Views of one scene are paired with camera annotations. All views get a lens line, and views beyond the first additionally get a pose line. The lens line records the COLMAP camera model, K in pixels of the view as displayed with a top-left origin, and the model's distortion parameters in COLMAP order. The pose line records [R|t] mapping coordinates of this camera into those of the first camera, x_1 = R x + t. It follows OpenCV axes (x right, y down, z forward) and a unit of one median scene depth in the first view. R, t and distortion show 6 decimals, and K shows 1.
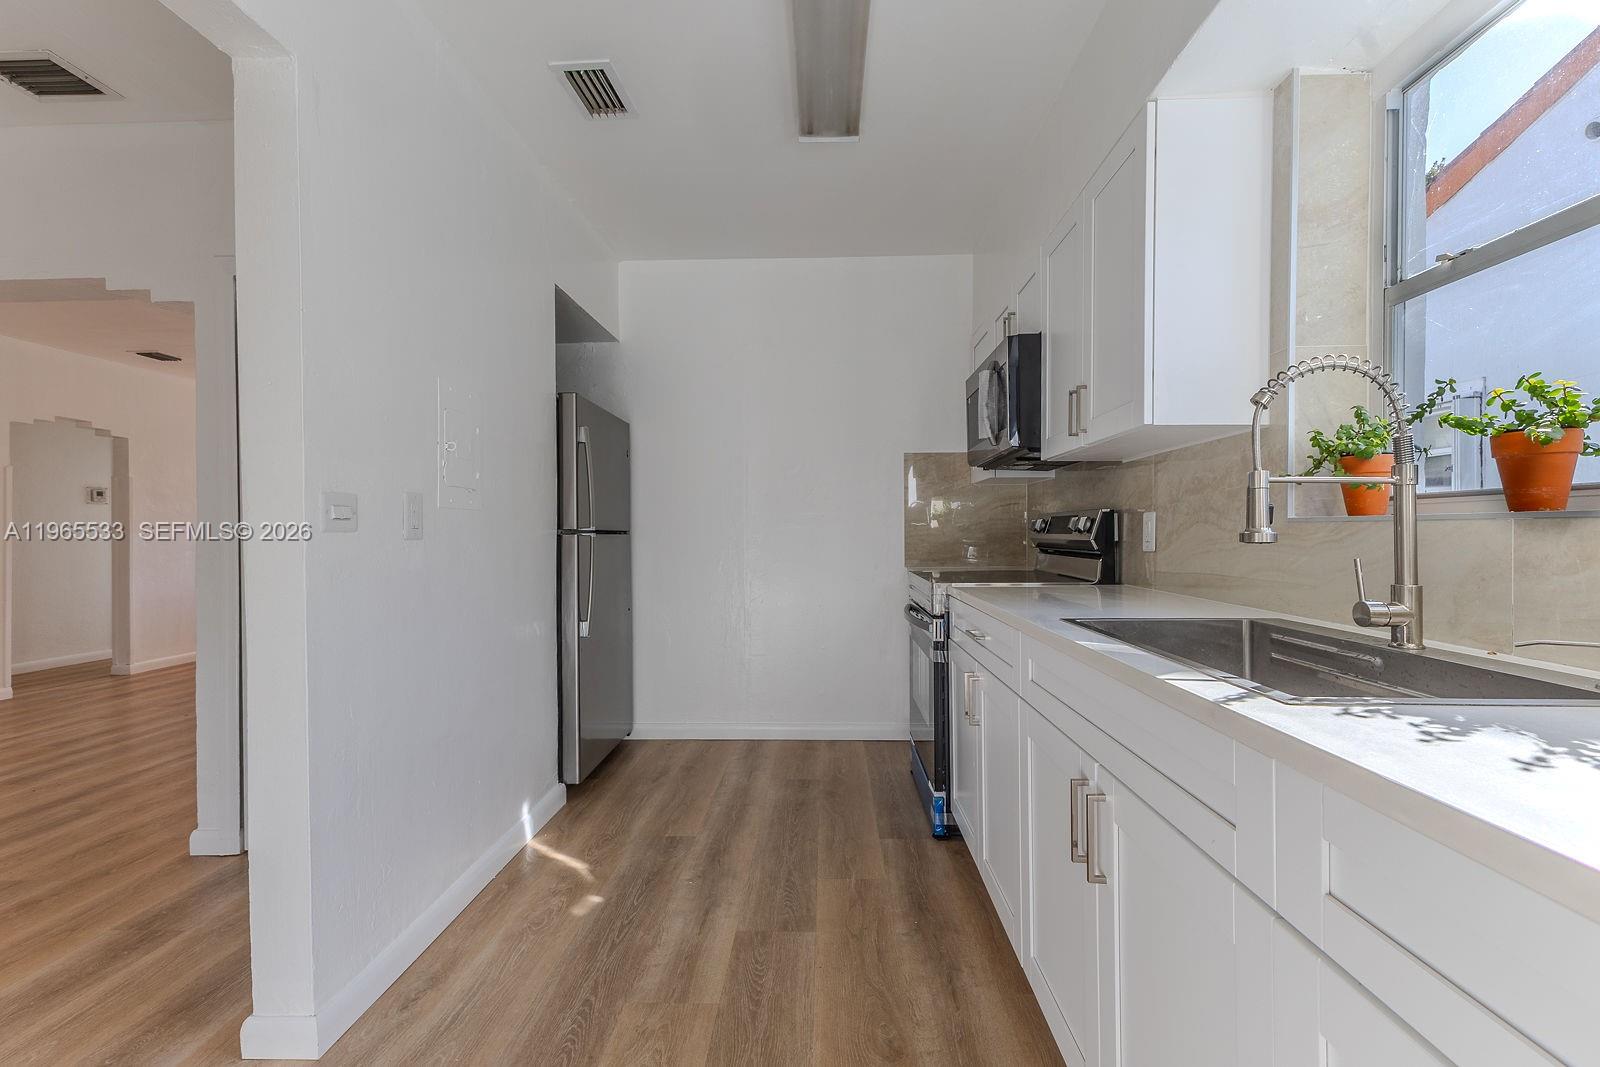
lens RADIAL K [[718.6, 0, 800.0], [0, 718.6, 533.5], [0, 0, 1]] dist [0.018236, -0.000131]
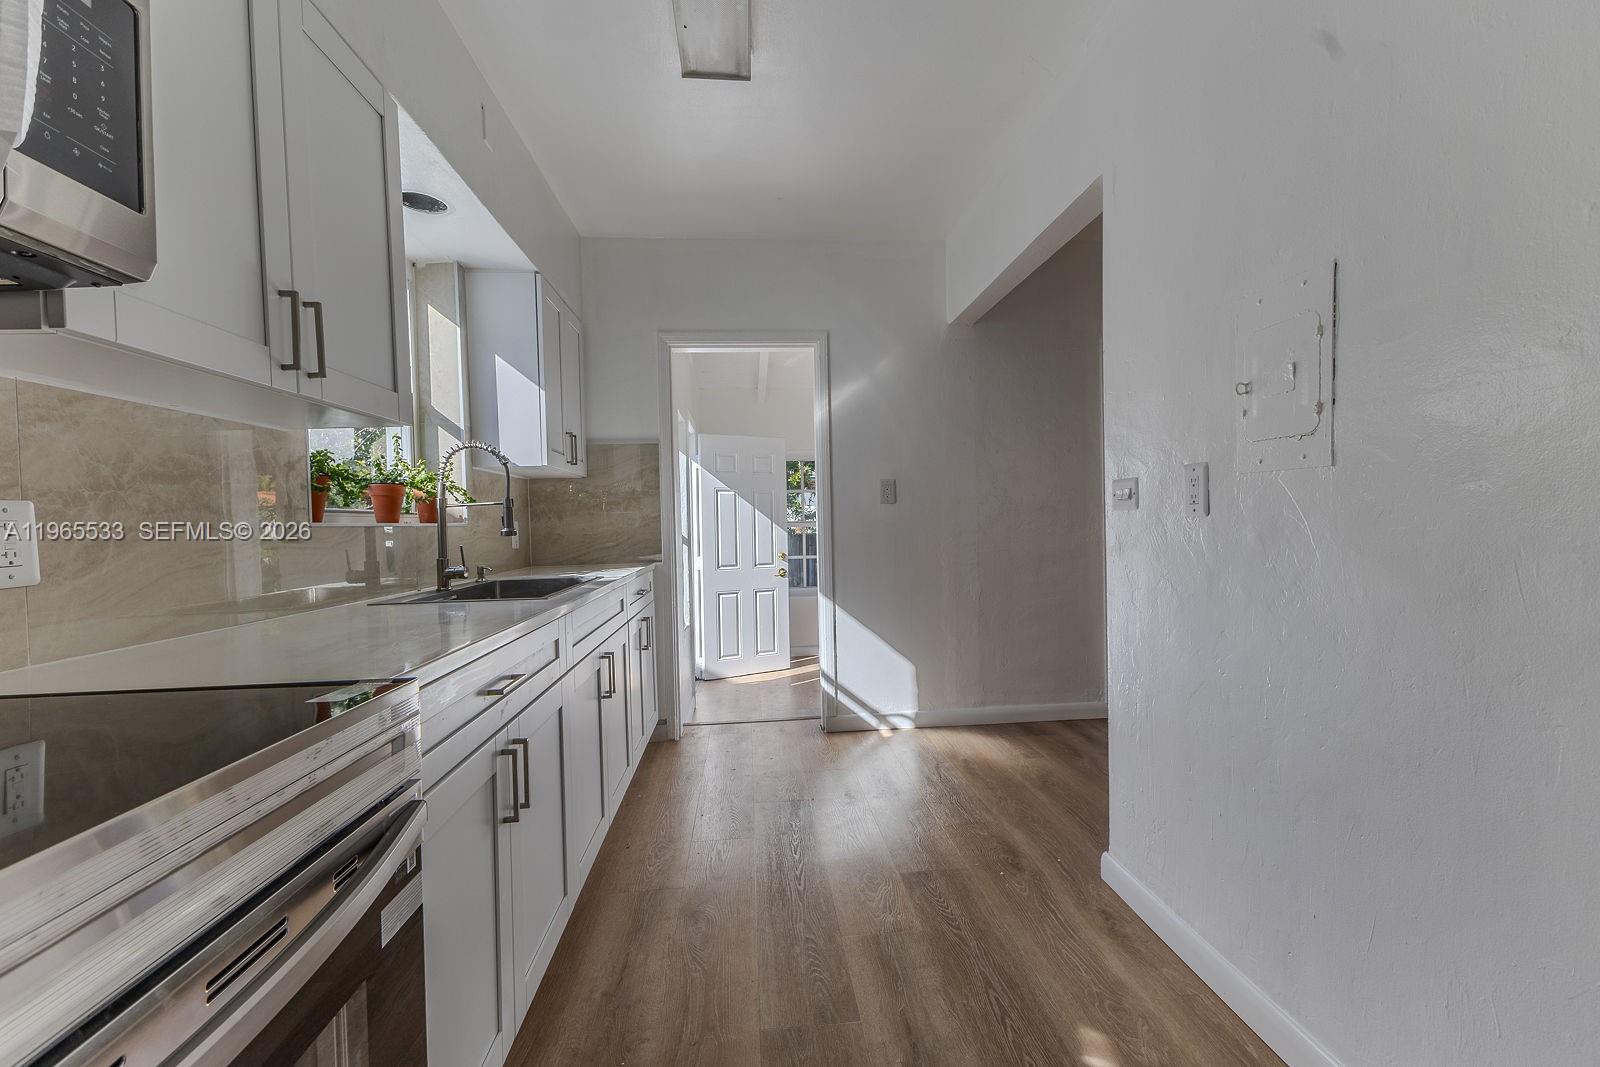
lens RADIAL K [[693.5, 0, 800.0], [0, 693.5, 533.5], [0, 0, 1]] dist [0.015009, -0.001394]
pose [[-0.992776, 0.034492, -0.114914, 0.040578], [0.032184, 0.999243, 0.021877, -0.003152], [0.115582, 0.018020, -0.993134, 1.495616]]
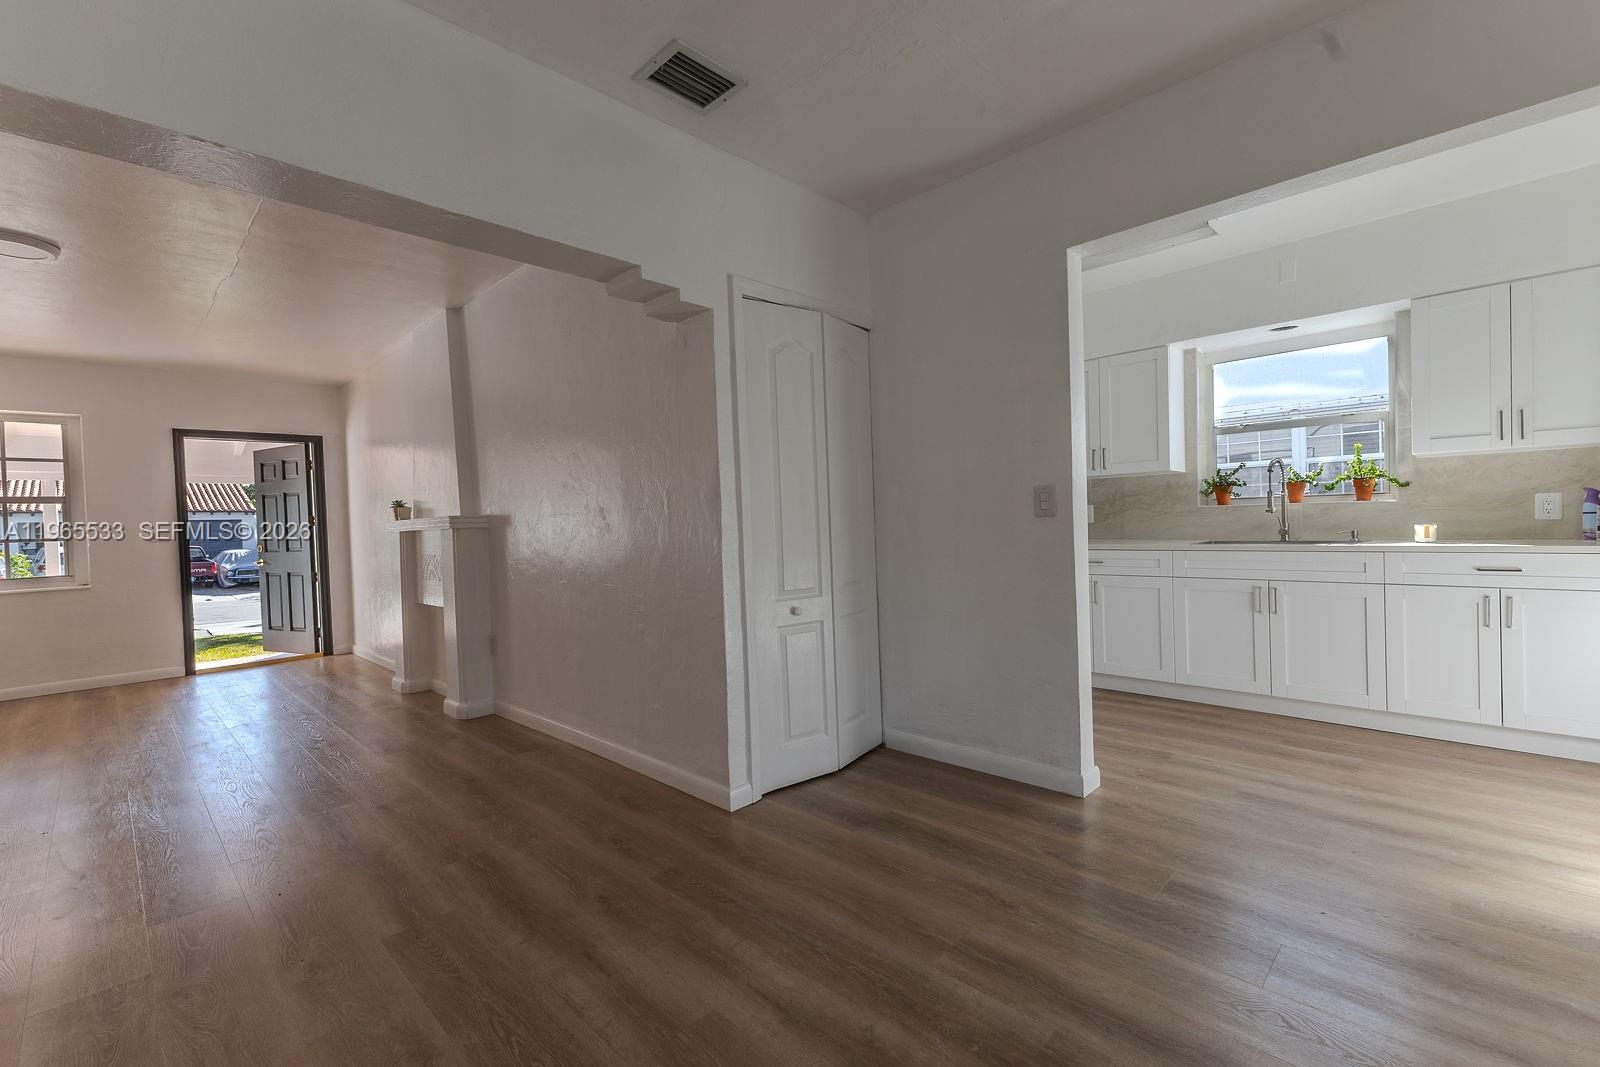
lens RADIAL K [[693.5, 0, 800.0], [0, 693.5, 533.5], [0, 0, 1]] dist [0.015009, -0.001394]
pose [[0.676343, -0.027768, 0.736063, -1.661993], [0.028486, 0.999528, 0.011532, 0.007035], [-0.736036, 0.013167, 0.676814, 0.215079]]
